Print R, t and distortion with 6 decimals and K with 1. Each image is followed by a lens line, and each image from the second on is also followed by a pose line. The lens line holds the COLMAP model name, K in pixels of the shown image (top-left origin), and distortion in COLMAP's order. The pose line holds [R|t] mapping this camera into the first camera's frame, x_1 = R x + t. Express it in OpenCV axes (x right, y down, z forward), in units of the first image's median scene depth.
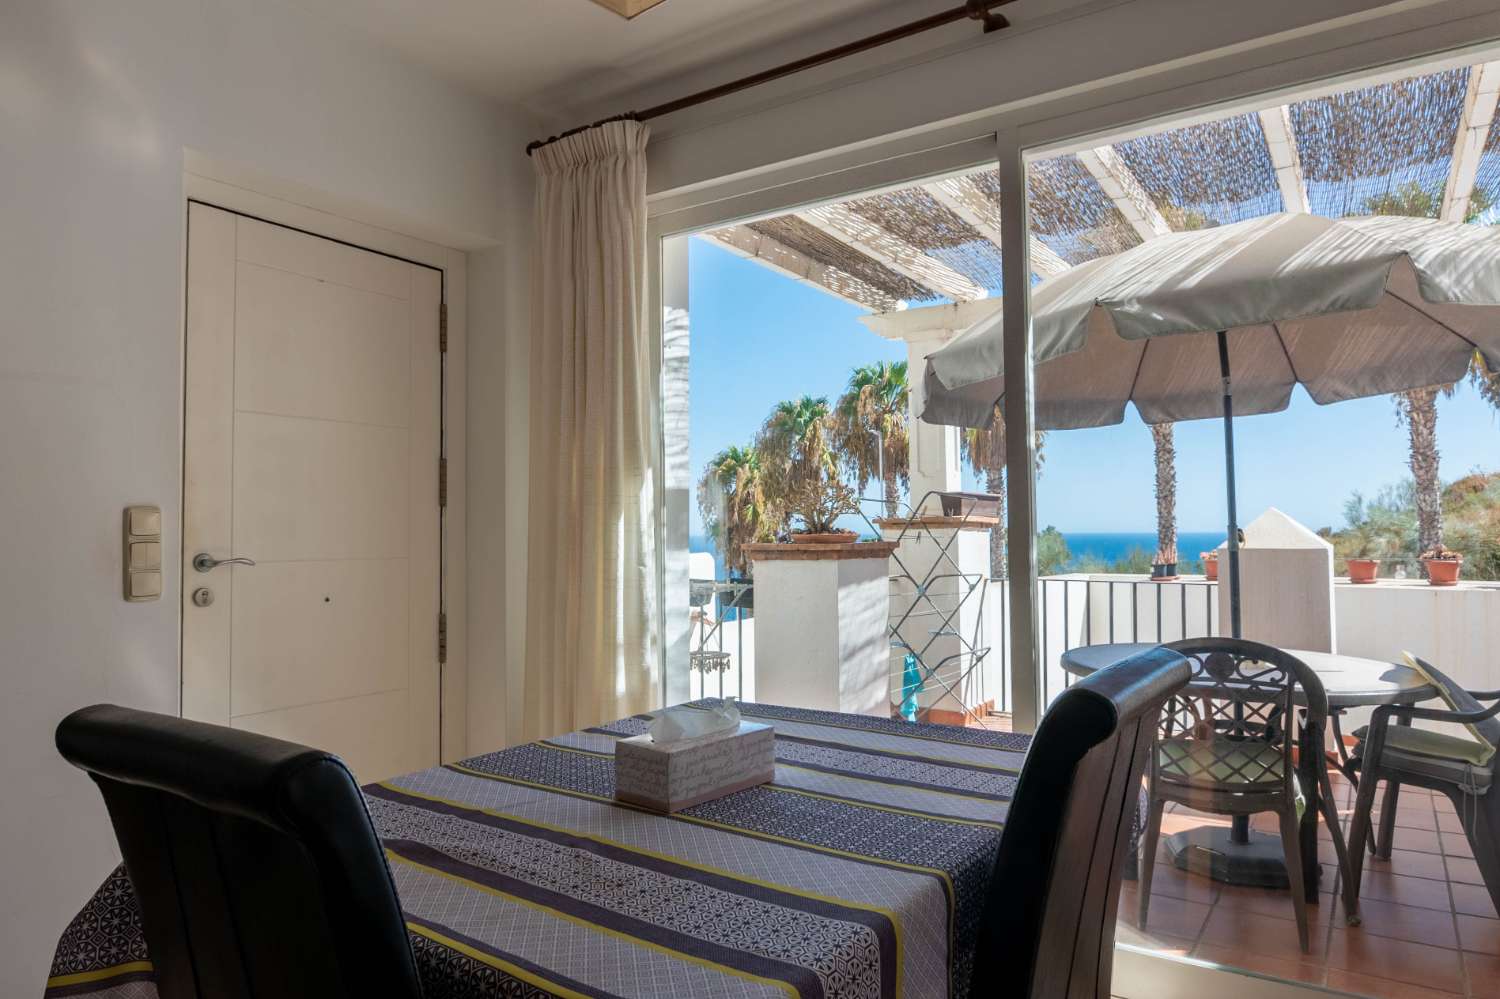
lens RADIAL K [[969.4, 0, 750.0], [0, 969.4, 499.5], [0, 0, 1]] dist [0.000077, -0.000466]
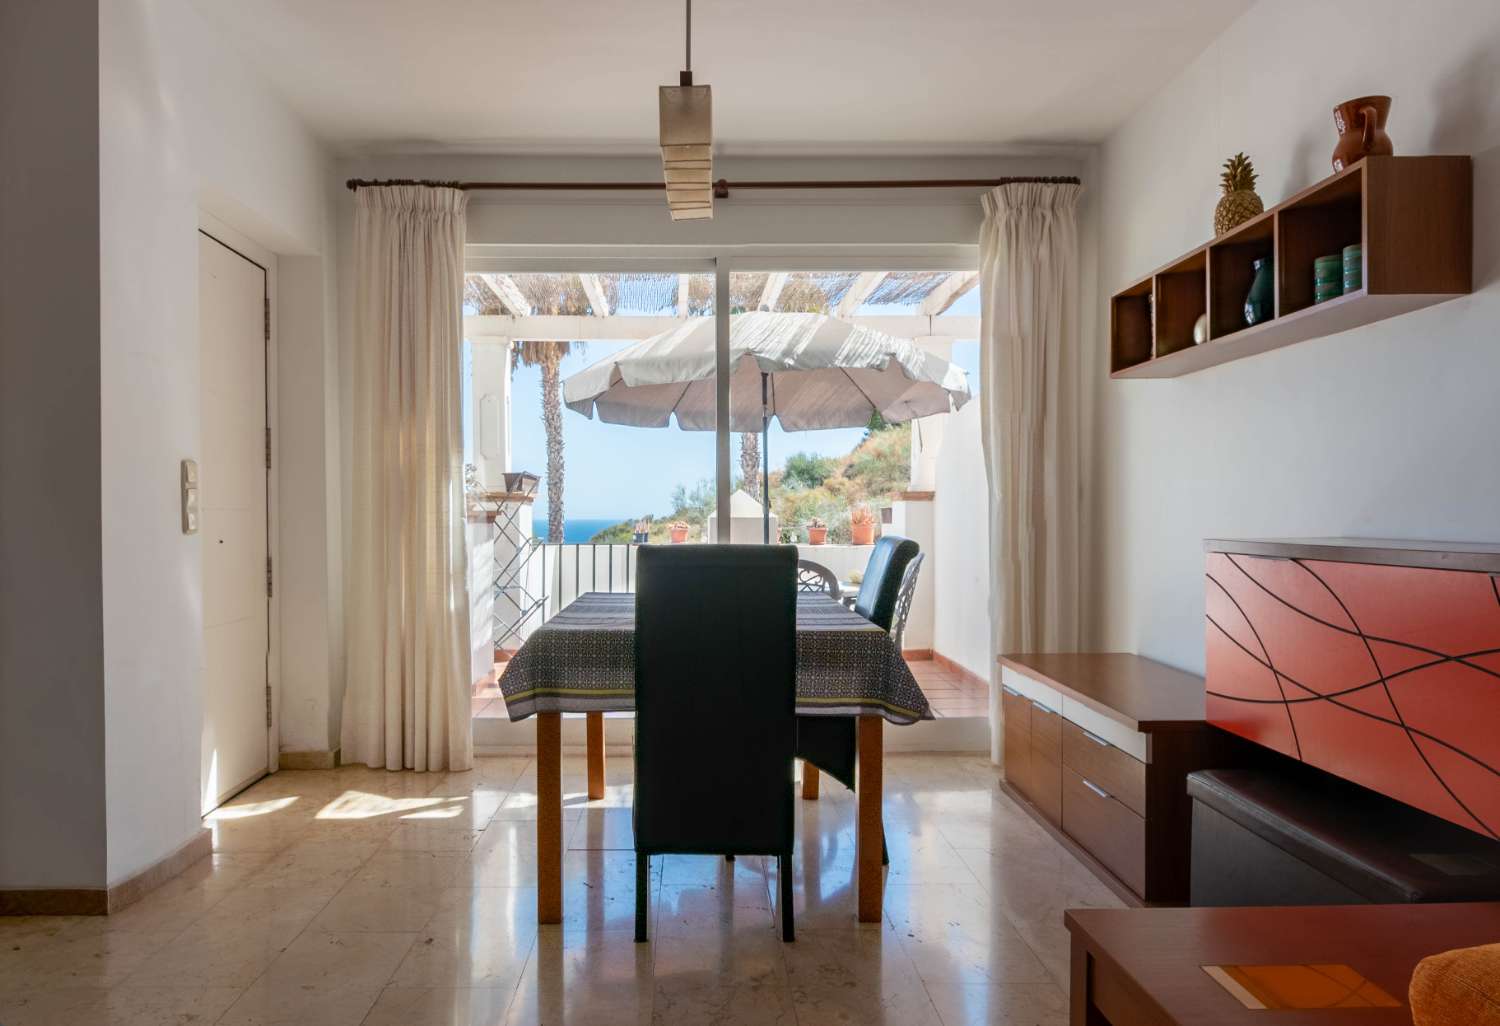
lens RADIAL K [[980.4, 0, 710.8], [0, 980.4, 515.1], [0, 0, 1]] dist [0.002247, -0.028985]
pose [[0.828172, 0.005554, 0.560447, -0.552329], [-0.022992, 0.999446, 0.024070, 0.024186], [-0.560003, -0.032820, 0.827841, -0.321029]]
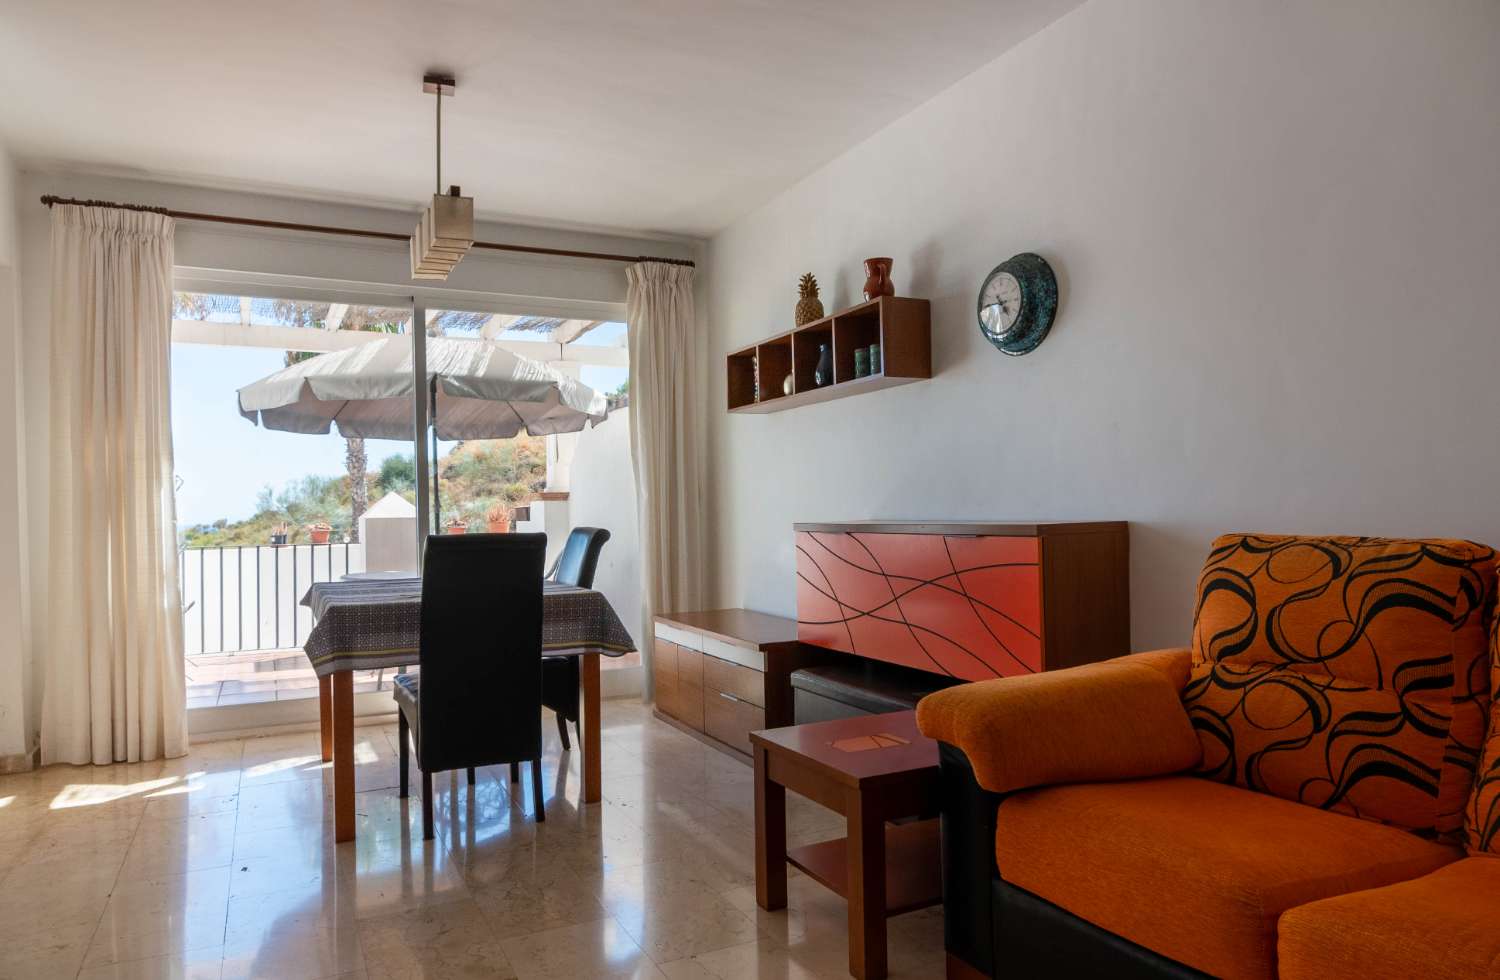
lens RADIAL K [[923.0, 0, 750.0], [0, 923.0, 490.0], [0, 0, 1]] dist [-0.043645, 0.000156]
pose [[0.493475, 0.014274, 0.869643, -0.798878], [-0.011521, 0.999885, -0.009874, 0.025147], [-0.869683, -0.005147, 0.493583, -0.405880]]
